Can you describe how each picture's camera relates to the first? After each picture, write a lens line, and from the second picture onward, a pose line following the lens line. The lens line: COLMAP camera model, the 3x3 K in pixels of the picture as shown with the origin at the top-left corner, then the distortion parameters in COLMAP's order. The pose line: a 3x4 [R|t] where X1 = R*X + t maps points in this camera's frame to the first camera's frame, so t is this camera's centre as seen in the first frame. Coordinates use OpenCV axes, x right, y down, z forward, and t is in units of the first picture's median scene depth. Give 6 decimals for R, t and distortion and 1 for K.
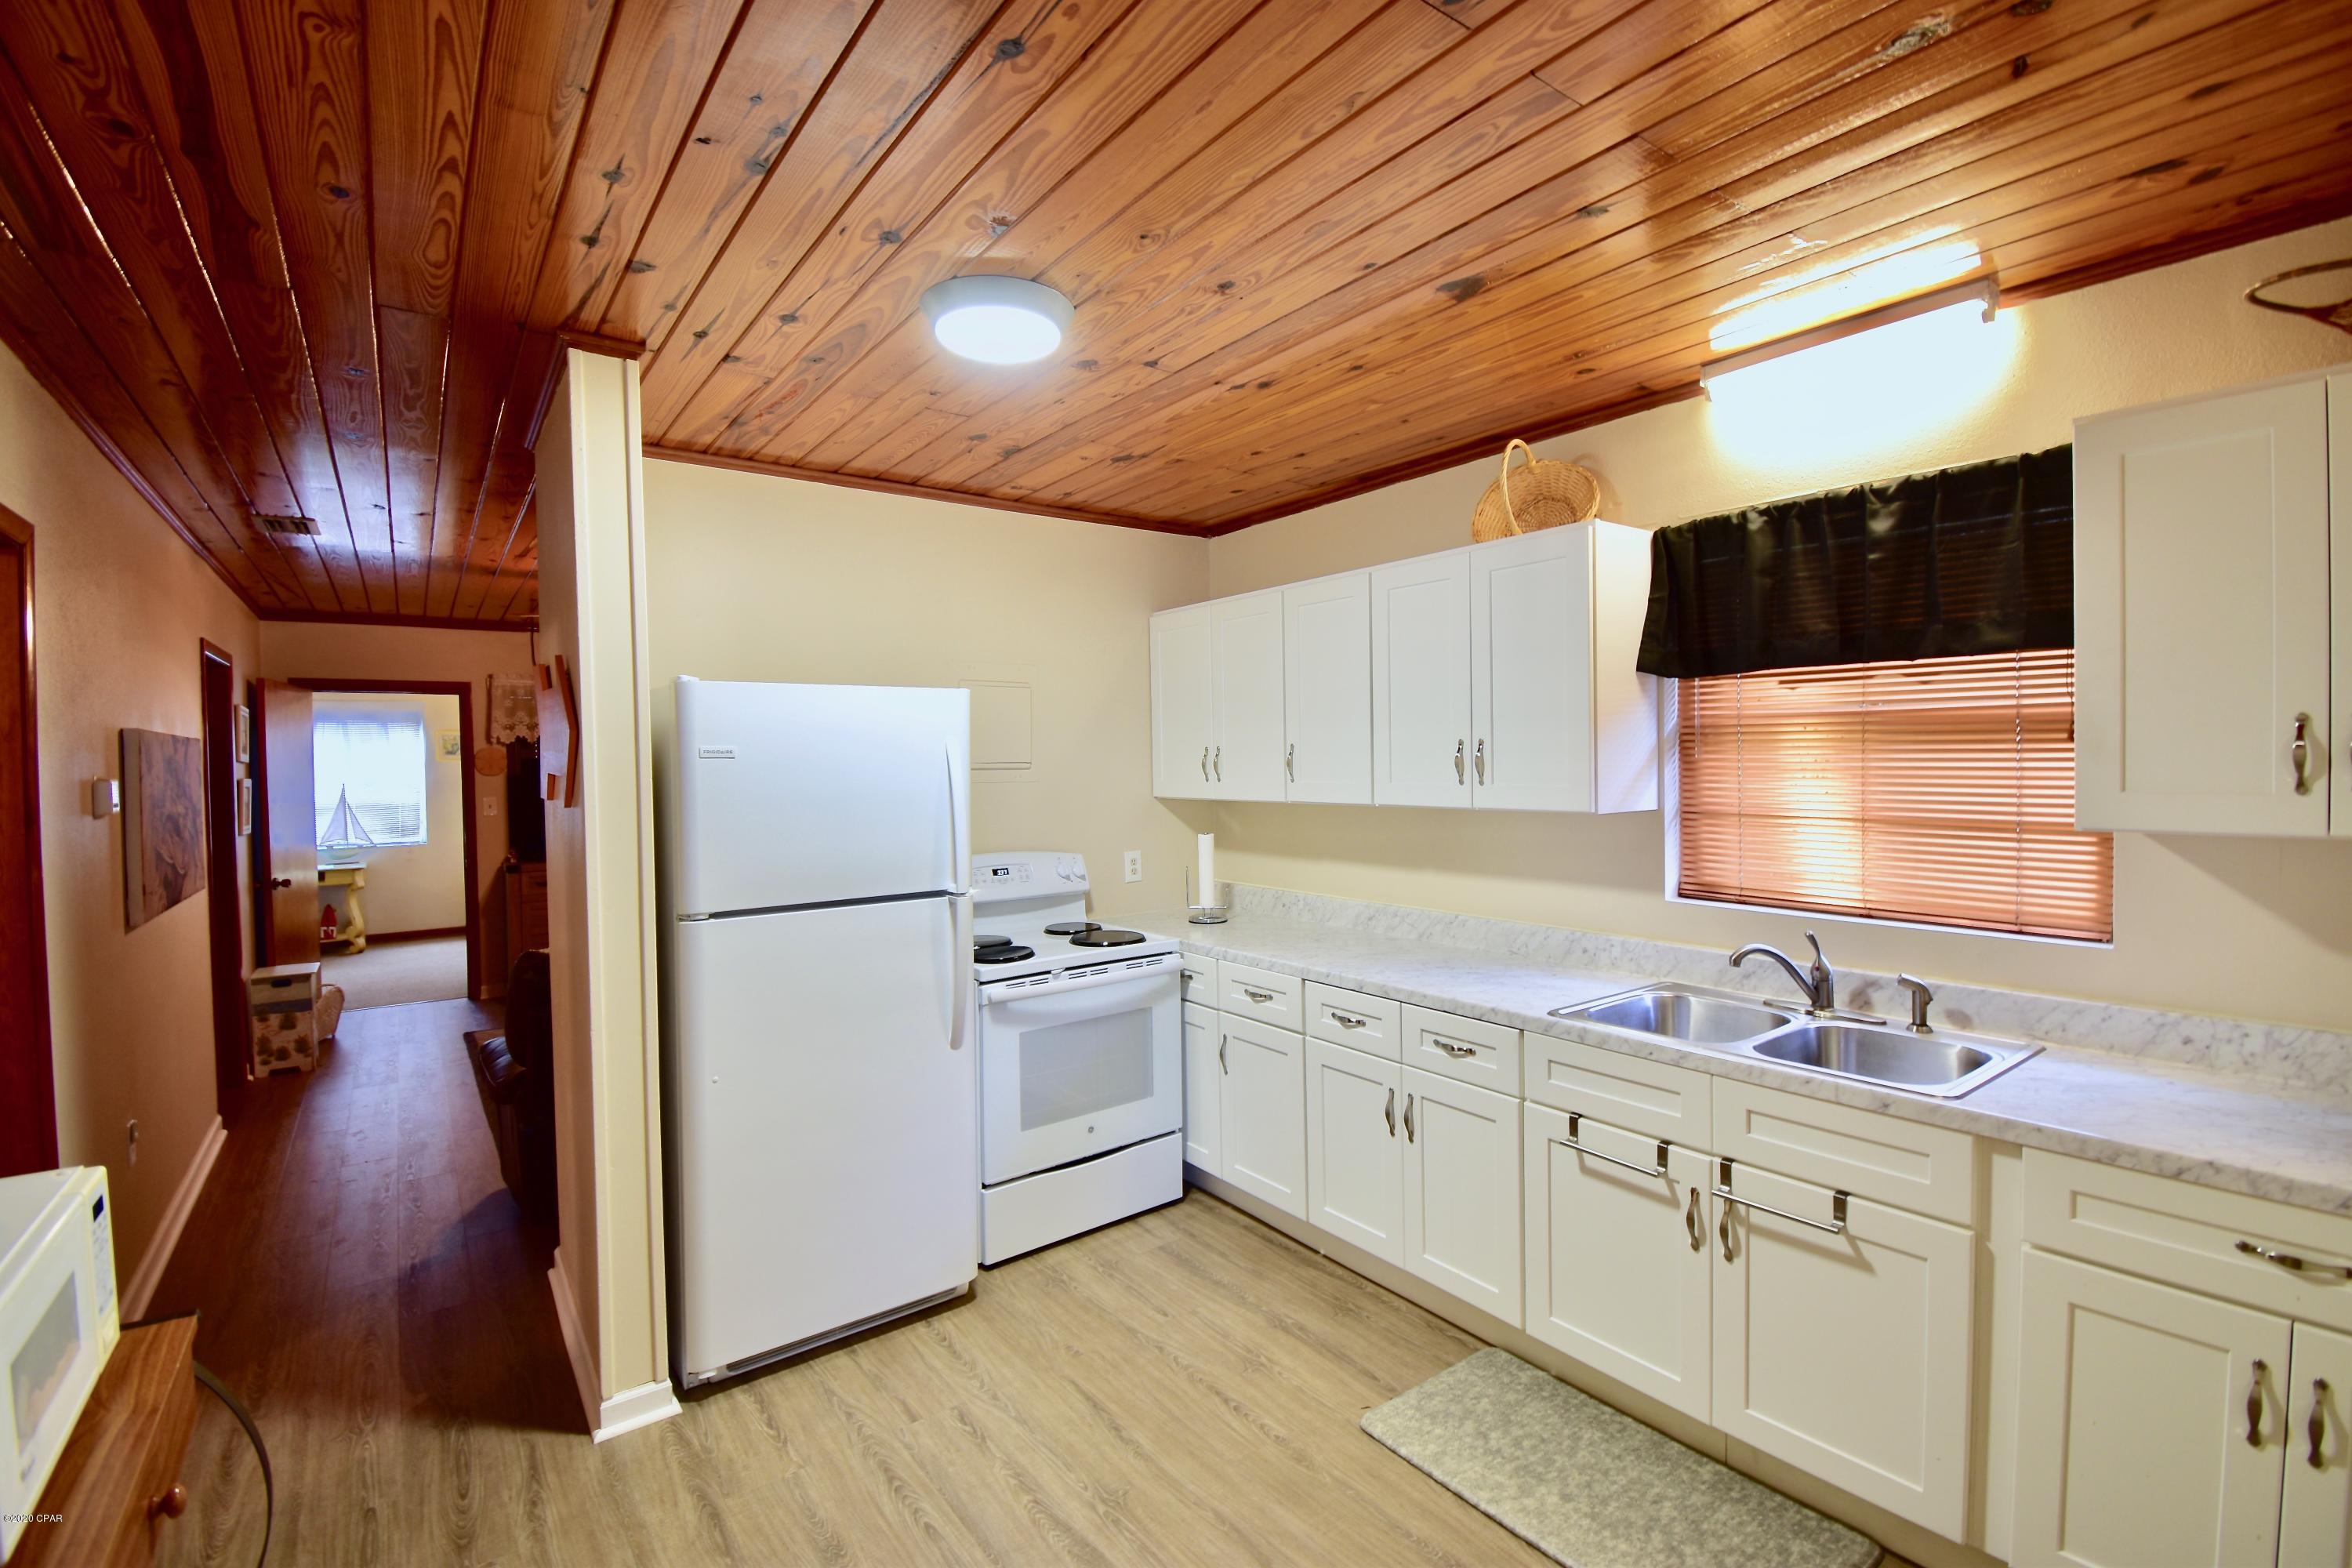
lens RADIAL K [[1045.7, 0, 1162.8], [0, 1045.7, 776.5], [0, 0, 1]] dist [0.013346, -0.018681]
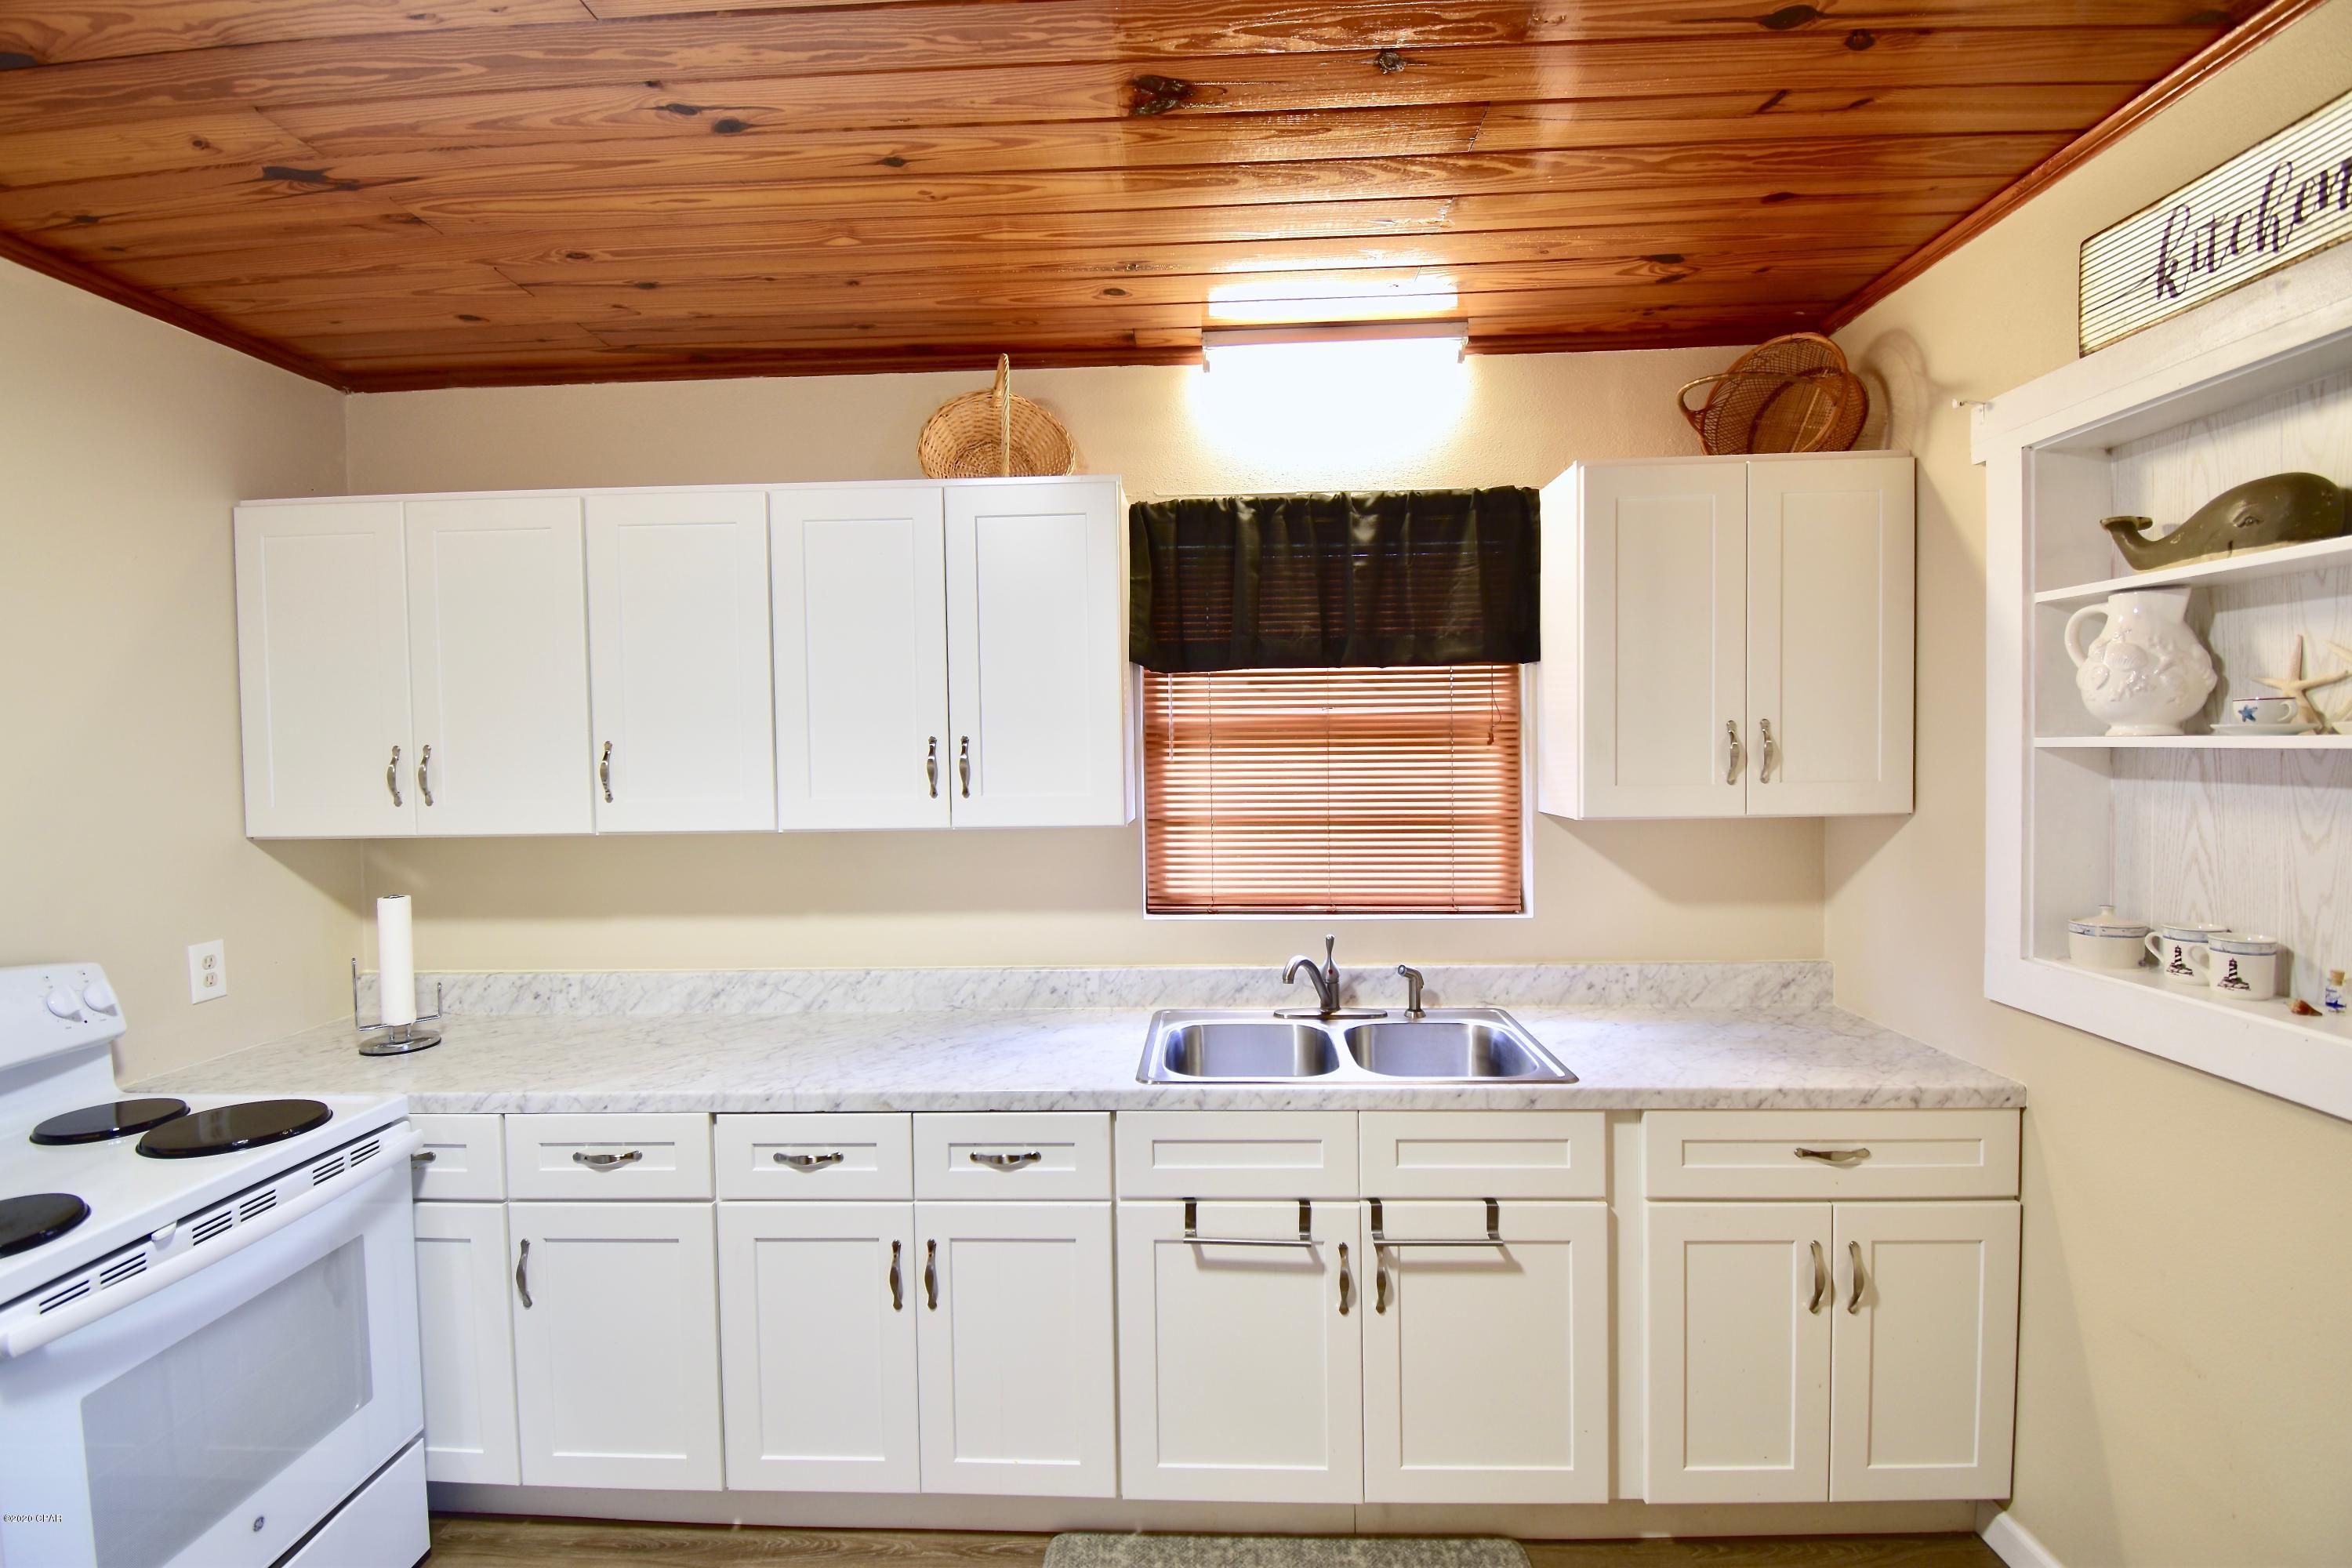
lens RADIAL K [[1045.7, 0, 1176.0], [0, 1045.7, 778.0], [0, 0, 1]] dist [0.013346, -0.018681]
pose [[0.619347, -0.015705, 0.784960, -0.225398], [0.020994, 0.999774, 0.003439, -0.005925], [-0.784837, 0.014350, 0.619537, 0.467290]]
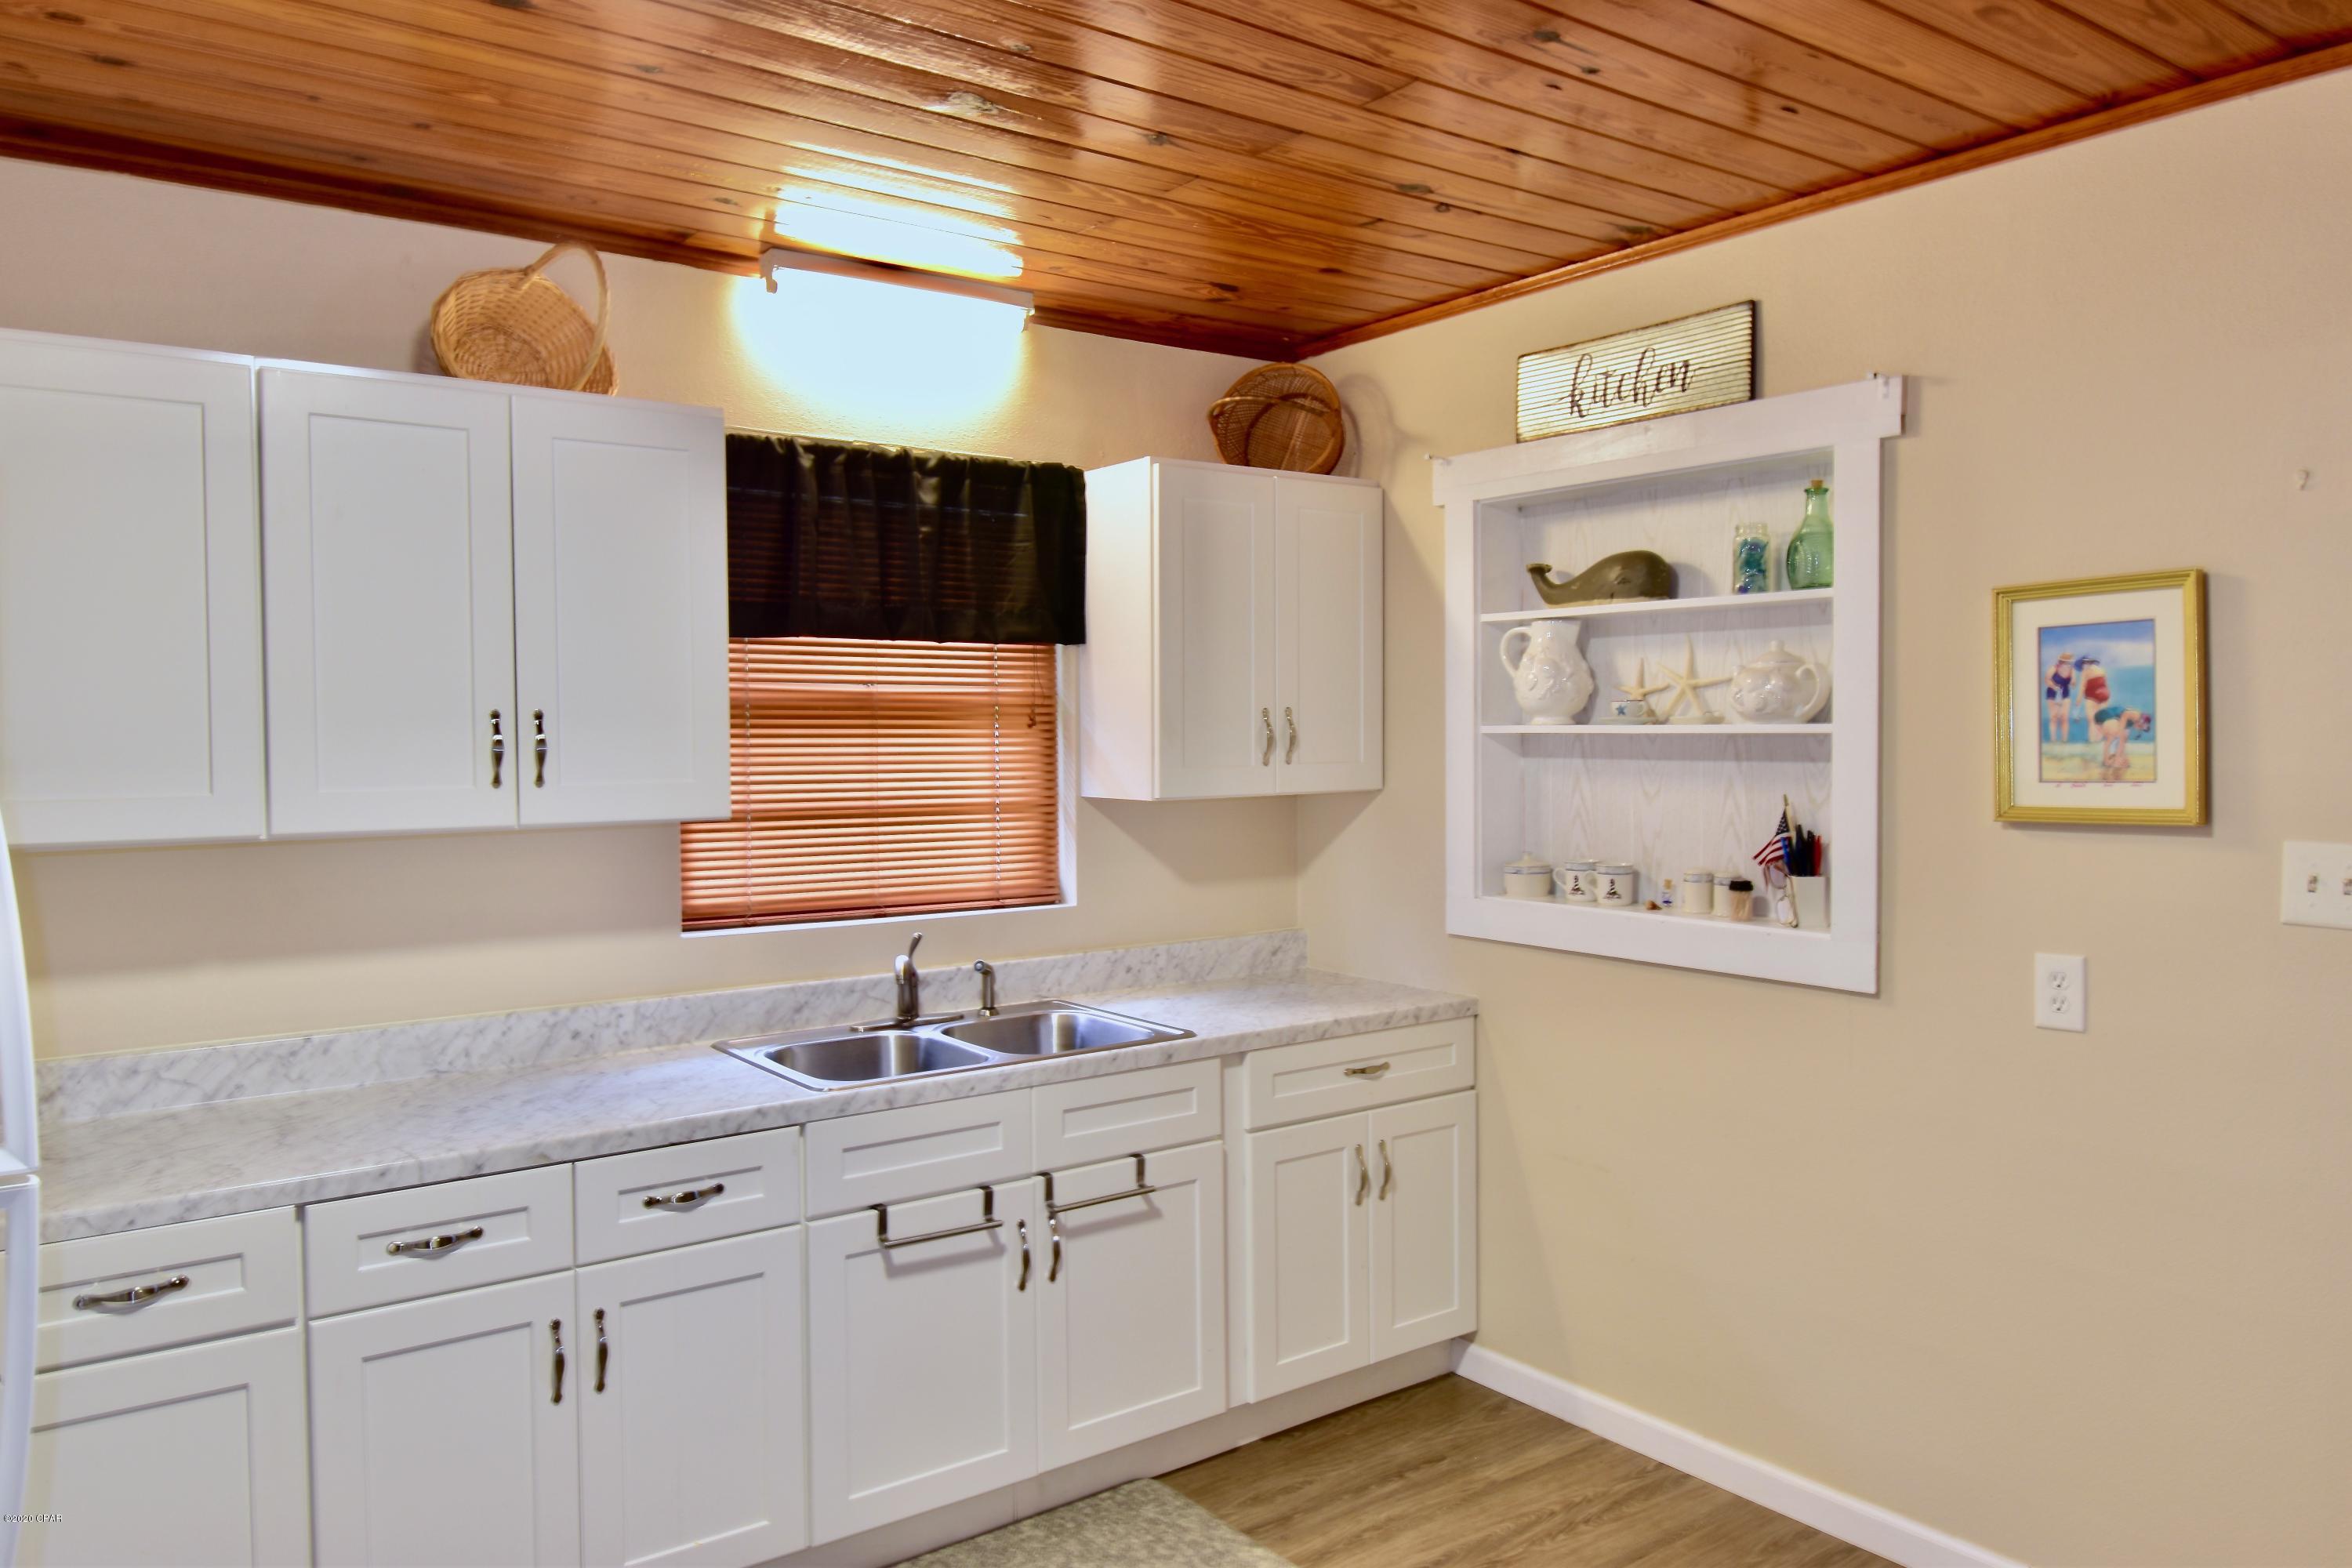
lens RADIAL K [[1626.5, 0, 1163.9], [0, 1626.5, 778.3], [0, 0, 1]] dist [0.011043, -0.016984]
pose [[-0.002118, -0.014770, 0.999889, -0.732293], [0.026587, 0.999537, 0.014821, -0.001386], [-0.999644, 0.026615, -0.001725, 0.730816]]
